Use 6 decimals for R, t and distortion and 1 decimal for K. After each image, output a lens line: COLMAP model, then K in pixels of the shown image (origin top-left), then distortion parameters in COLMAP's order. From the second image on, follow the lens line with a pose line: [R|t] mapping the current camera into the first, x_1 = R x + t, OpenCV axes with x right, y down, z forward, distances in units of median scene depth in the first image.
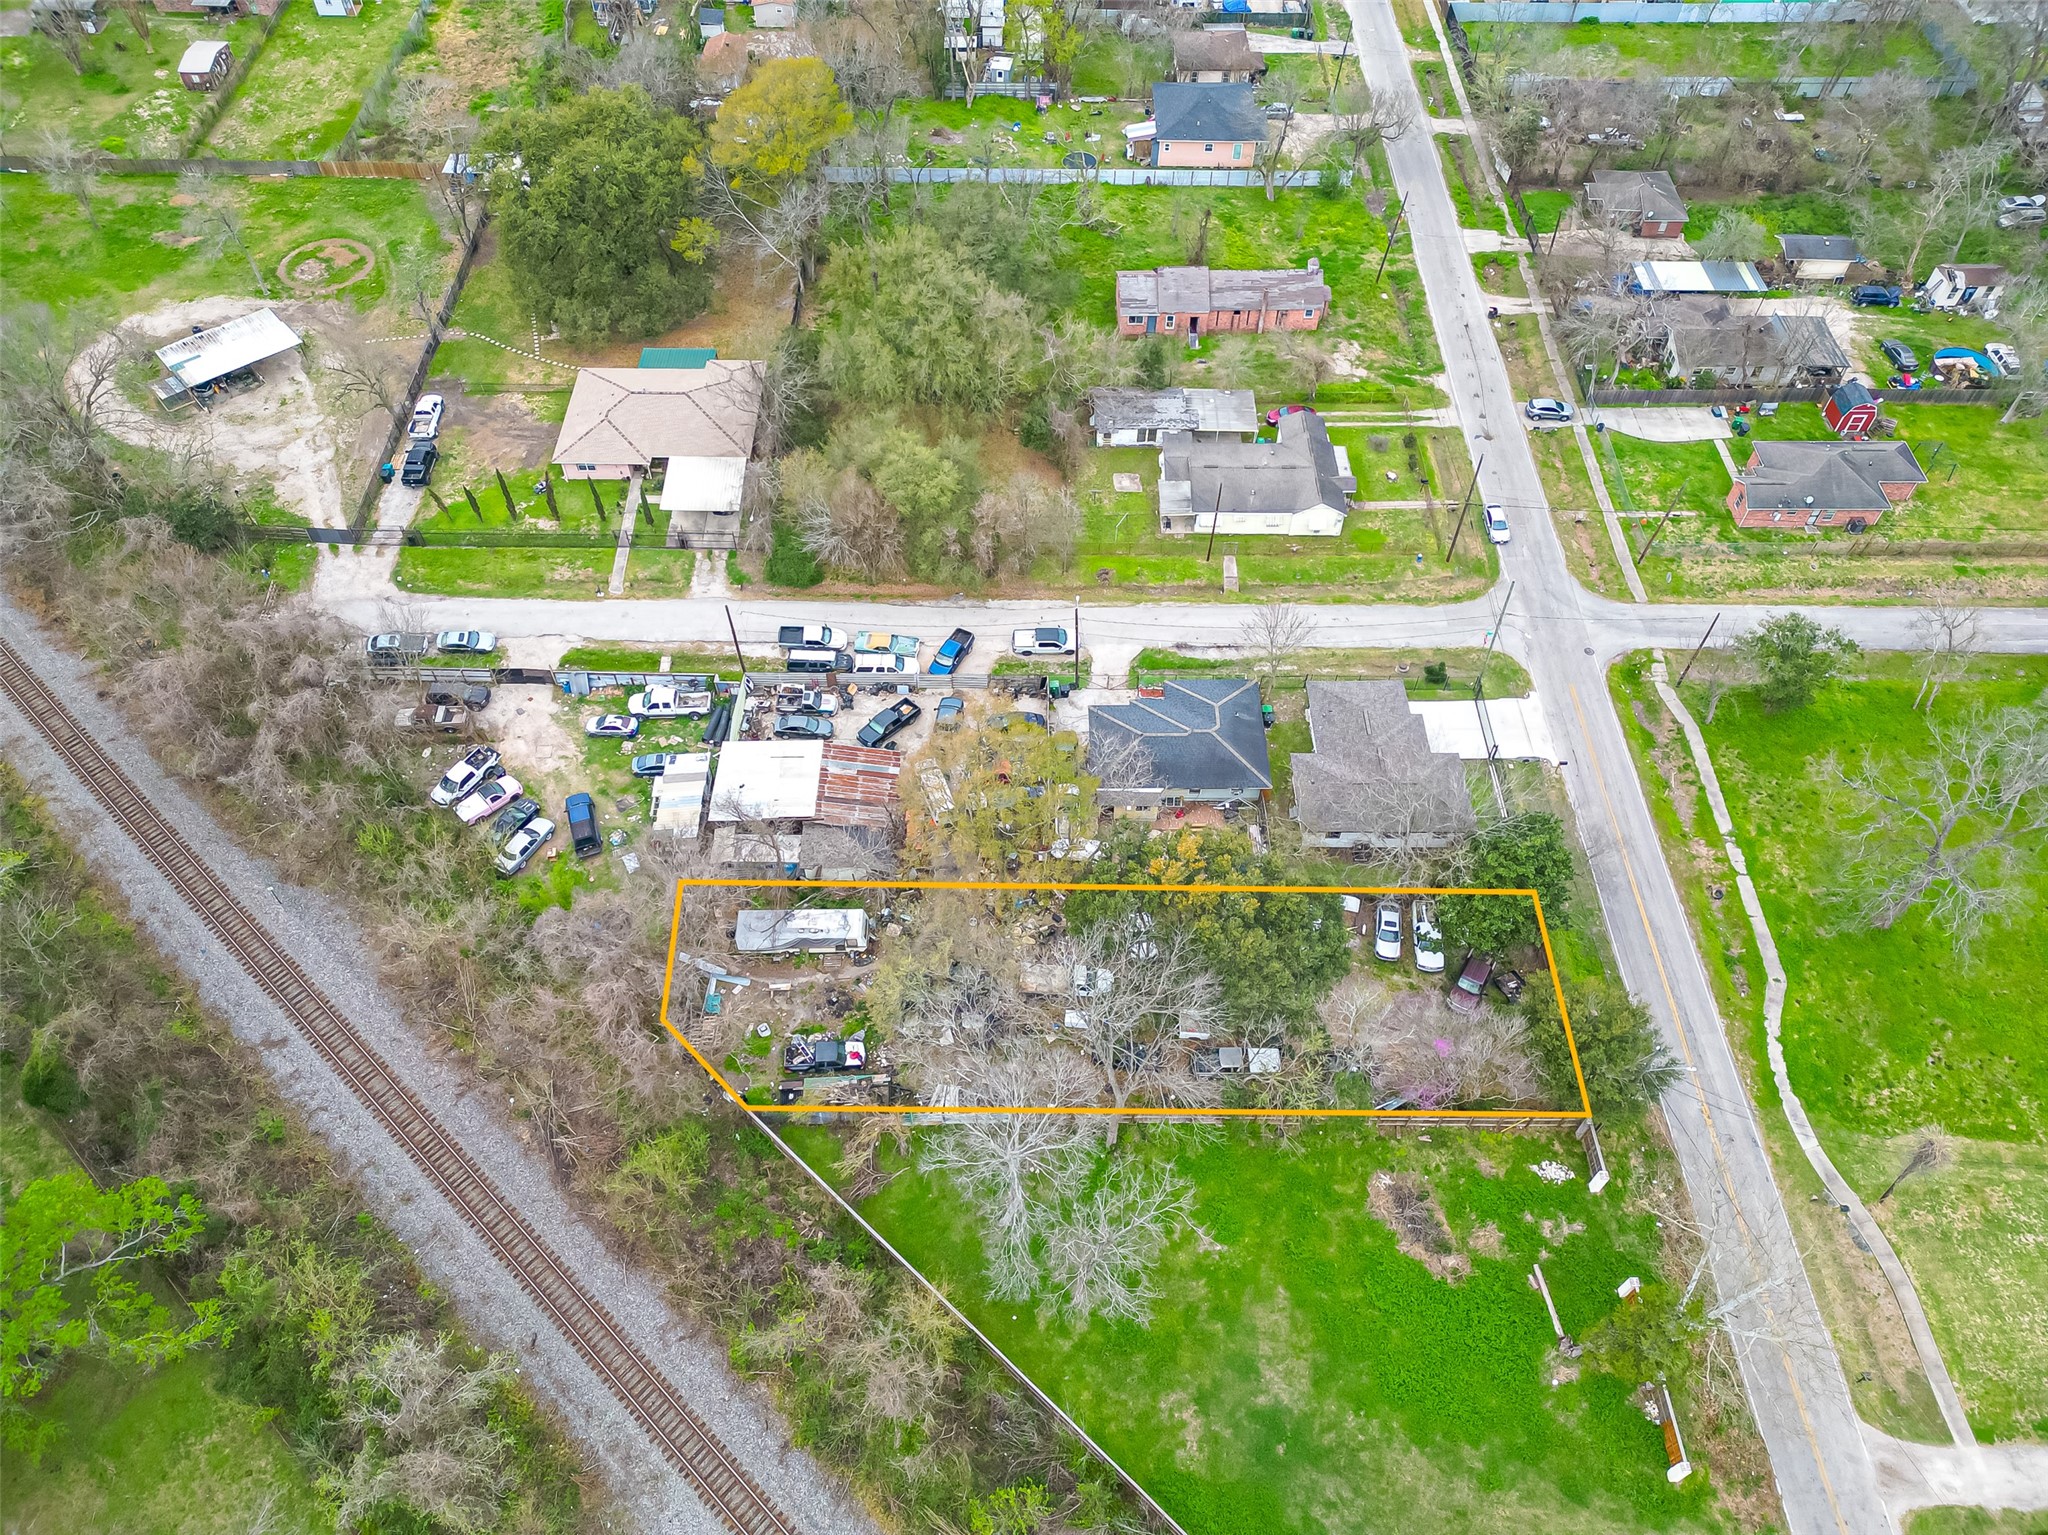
lens RADIAL K [[1433.2, 0, 1011.8], [0, 1433.2, 773.5], [0, 0, 1]] dist [0.050792, -0.033482]
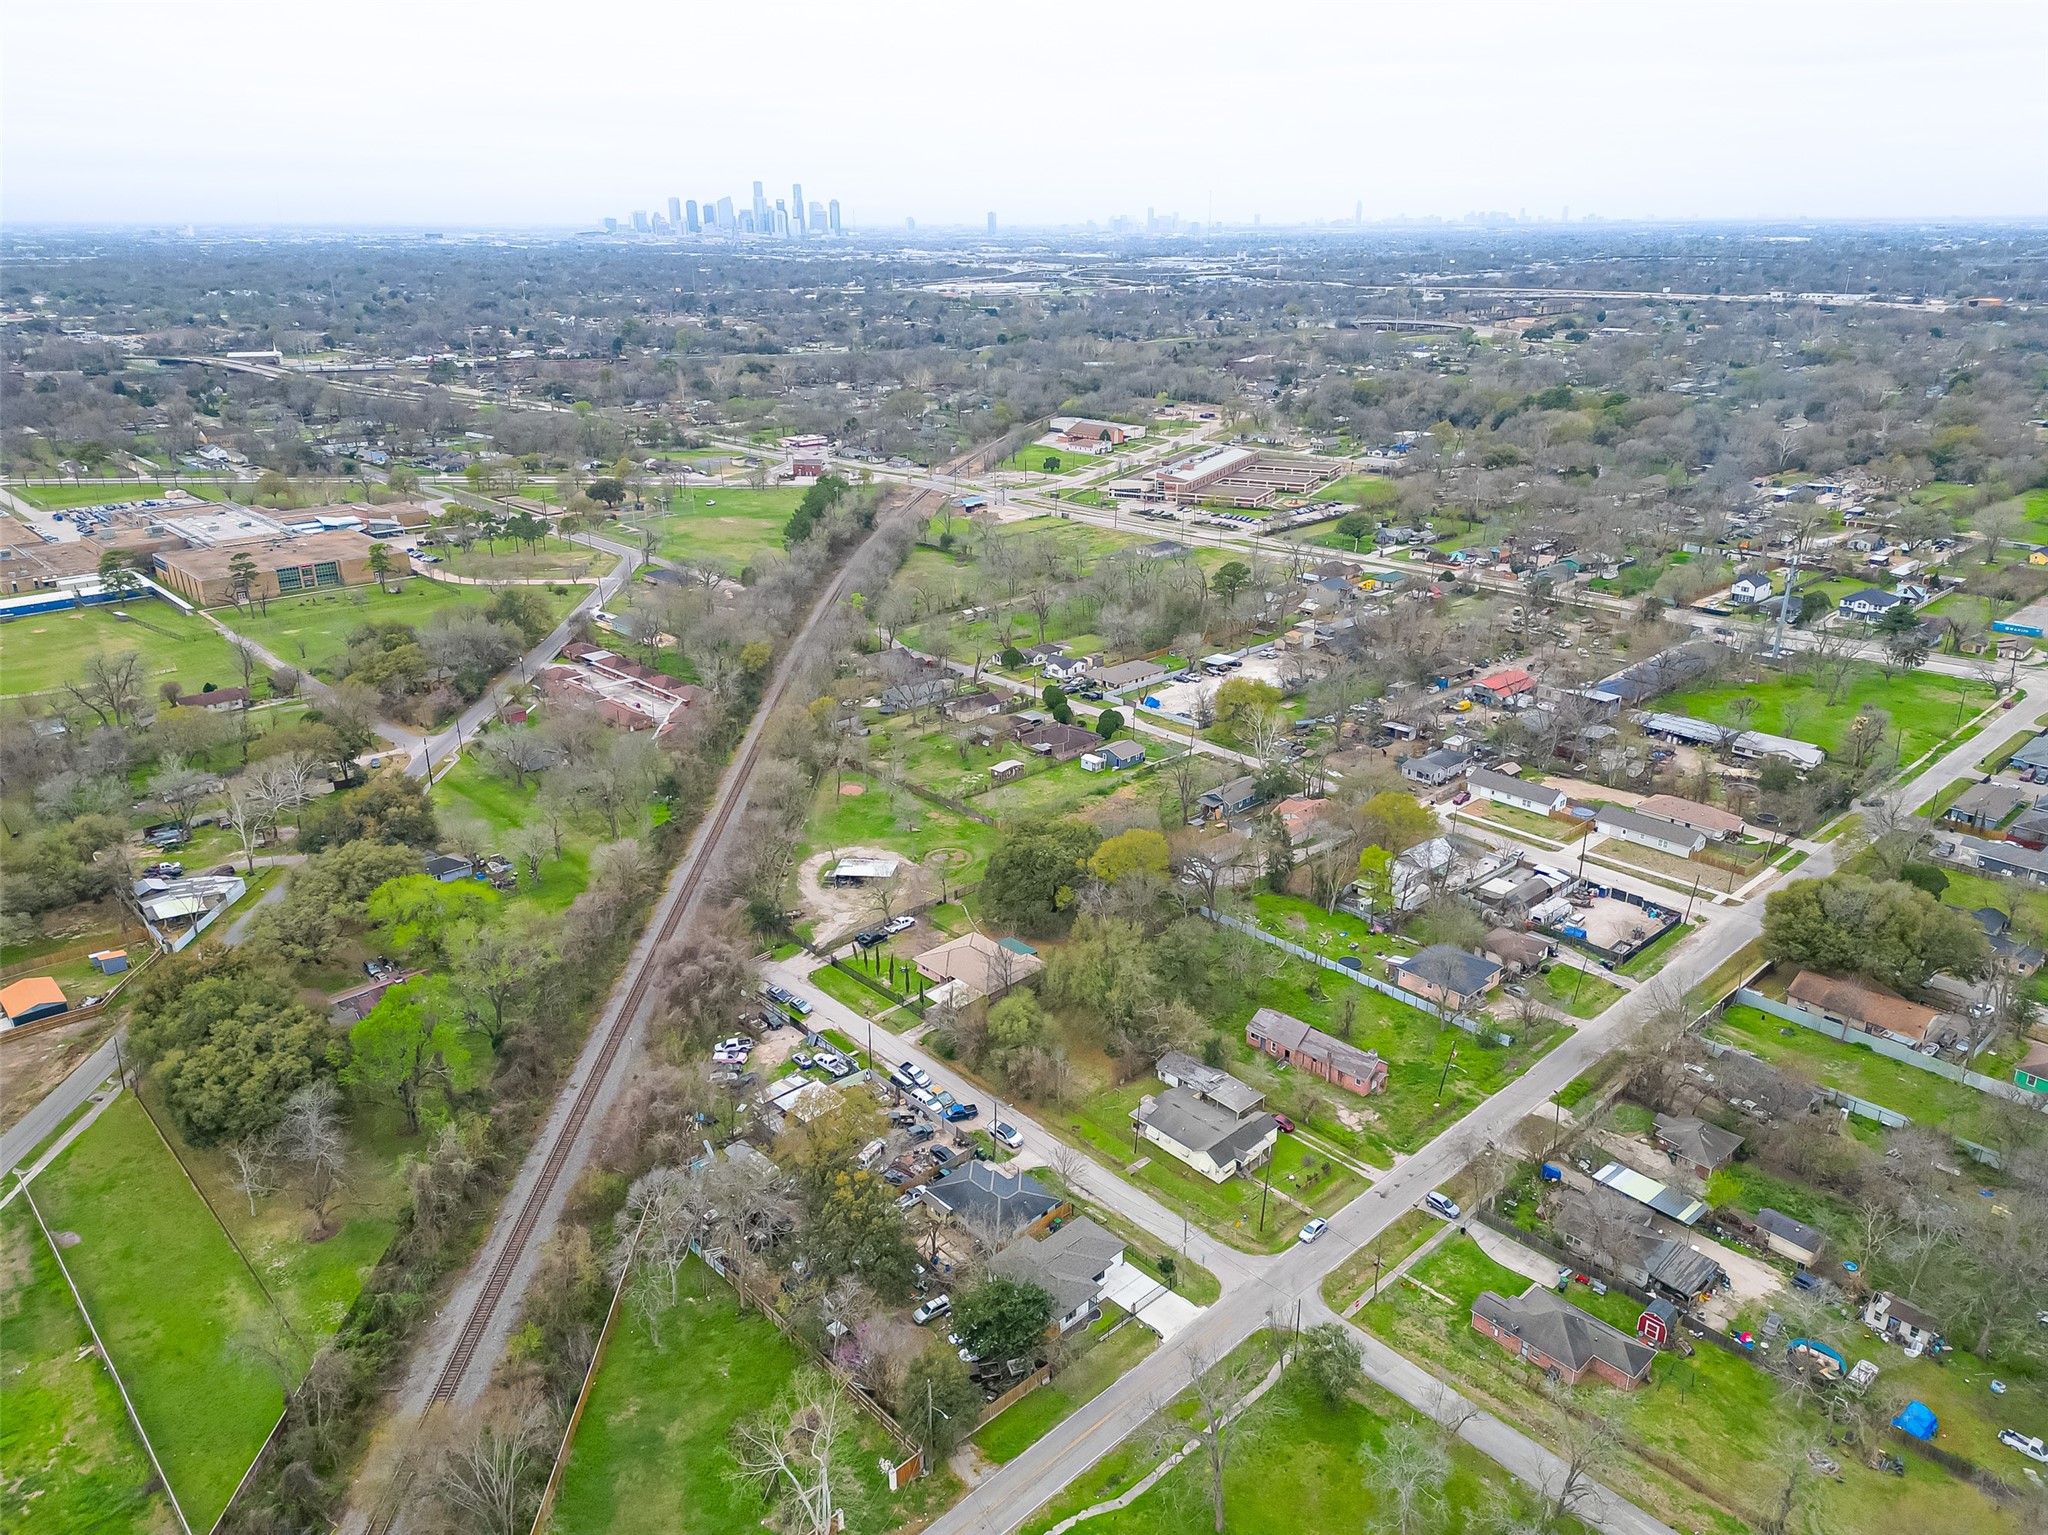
lens RADIAL K [[1433.2, 0, 1016.6], [0, 1433.2, 746.9], [0, 0, 1]] dist [0.050792, -0.033482]
pose [[0.682079, 0.242471, -0.689910, 1.046100], [-0.571868, 0.764864, -0.296563, 0.048312], [0.455780, 0.596817, 0.660359, -0.337062]]
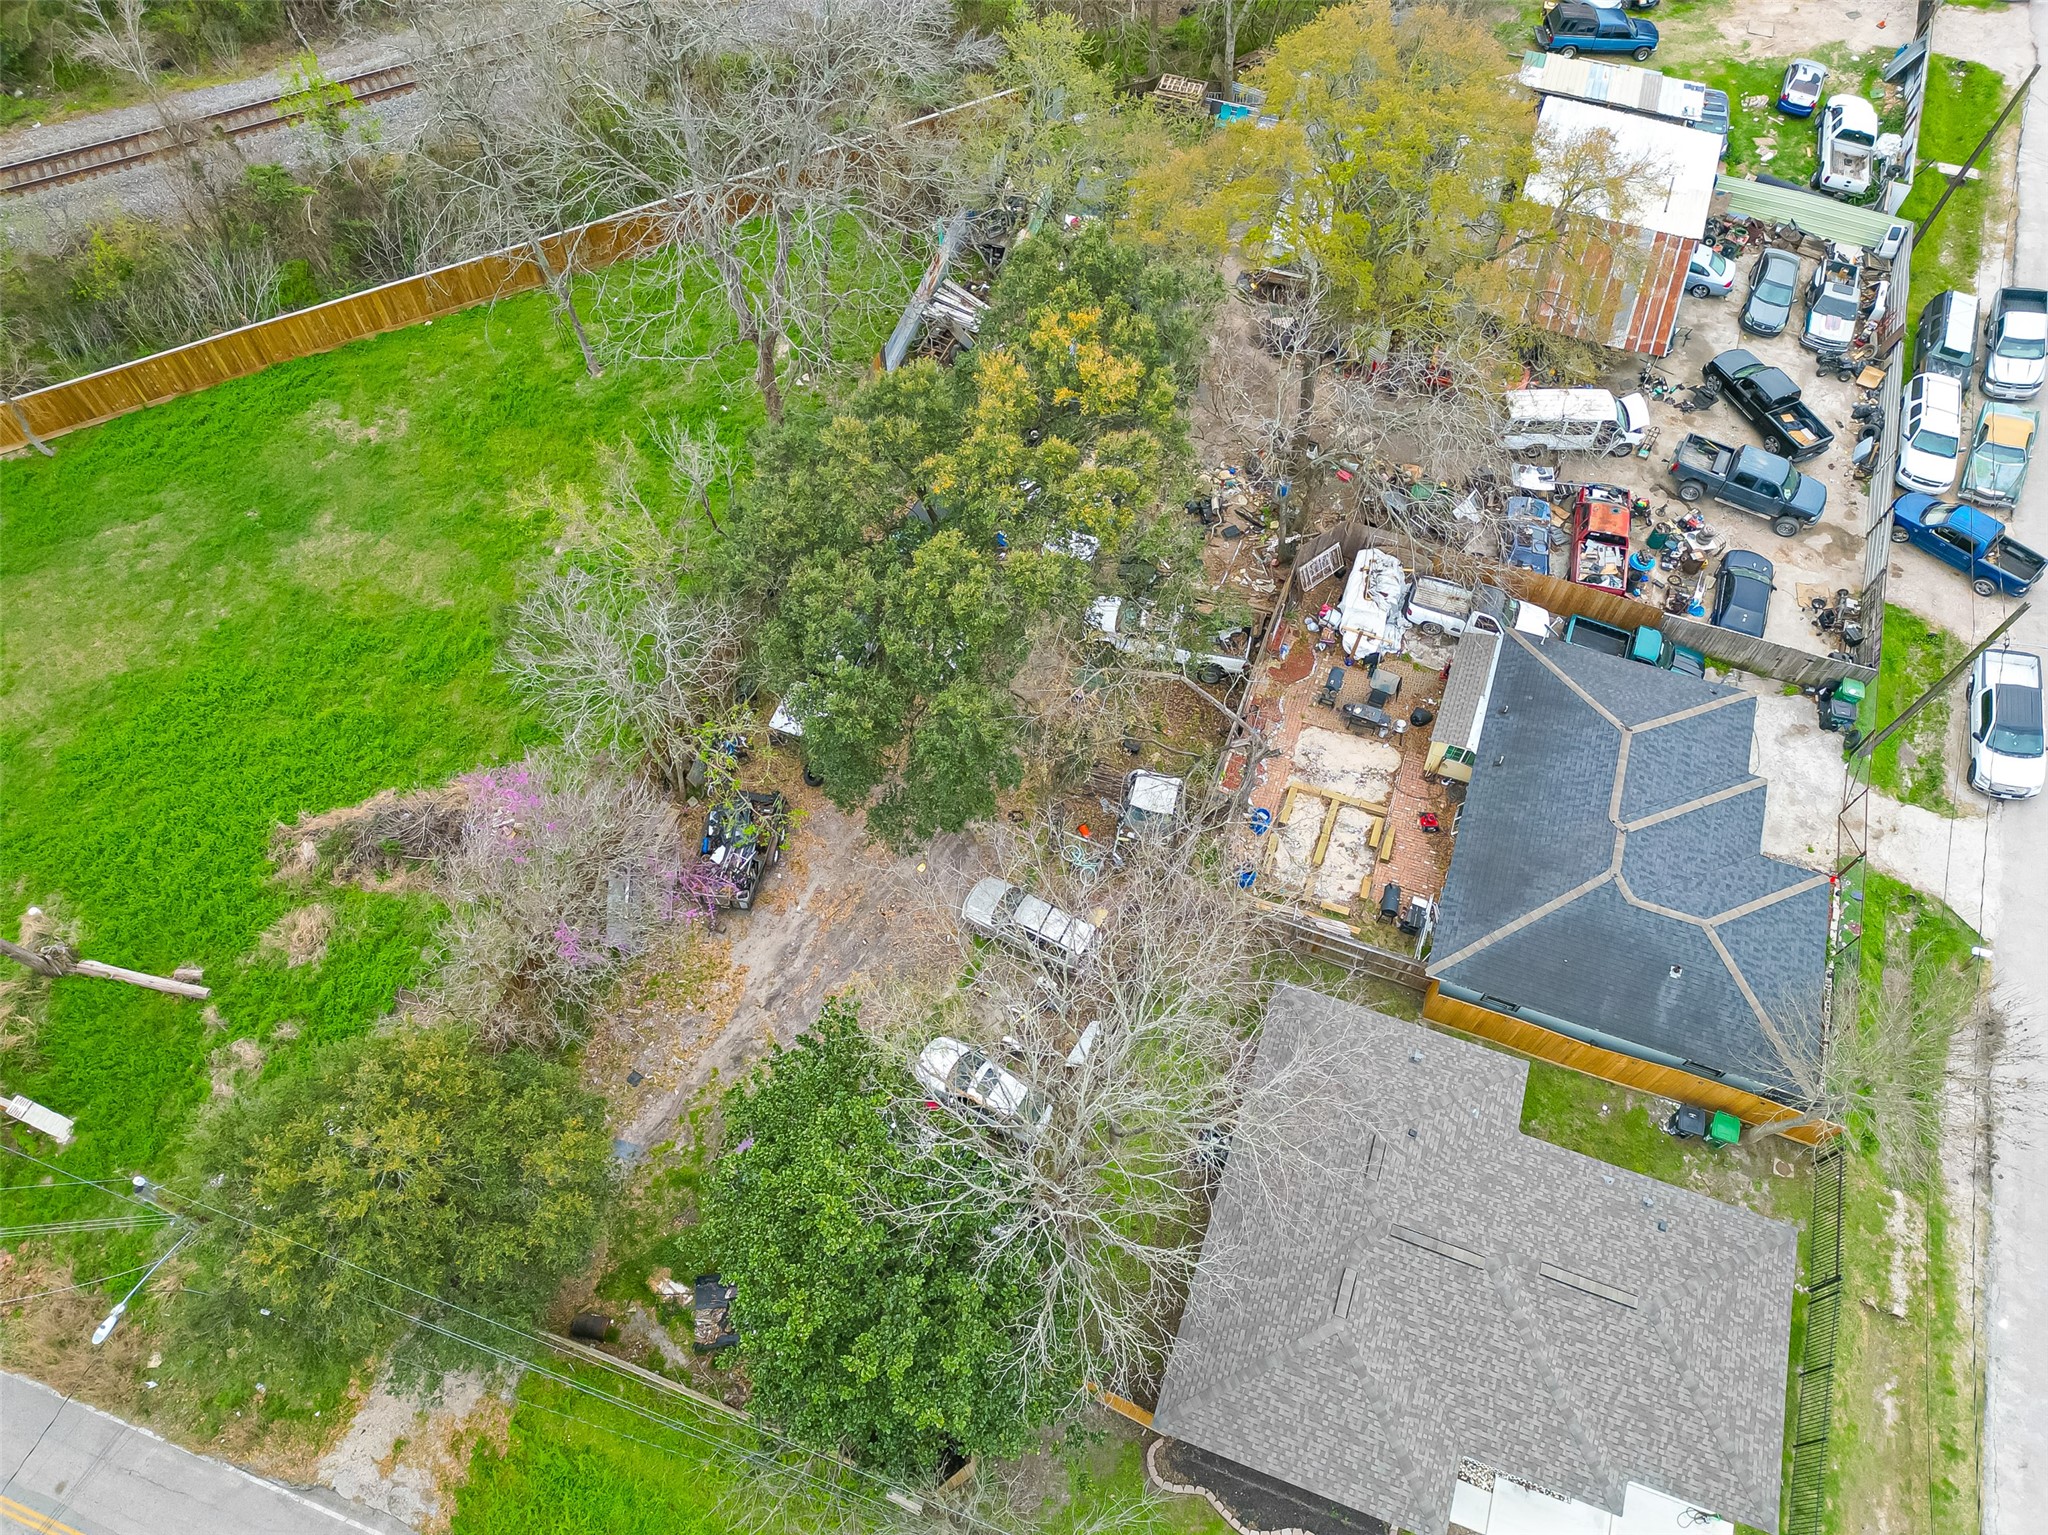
lens RADIAL K [[1433.2, 0, 1019.4], [0, 1433.2, 772.9], [0, 0, 1]] dist [0.050792, -0.033482]
pose [[-0.344800, 0.798642, -0.493238, 0.331909], [-0.750099, 0.081478, 0.656287, -0.150963], [0.564326, 0.596265, 0.570967, 0.607370]]
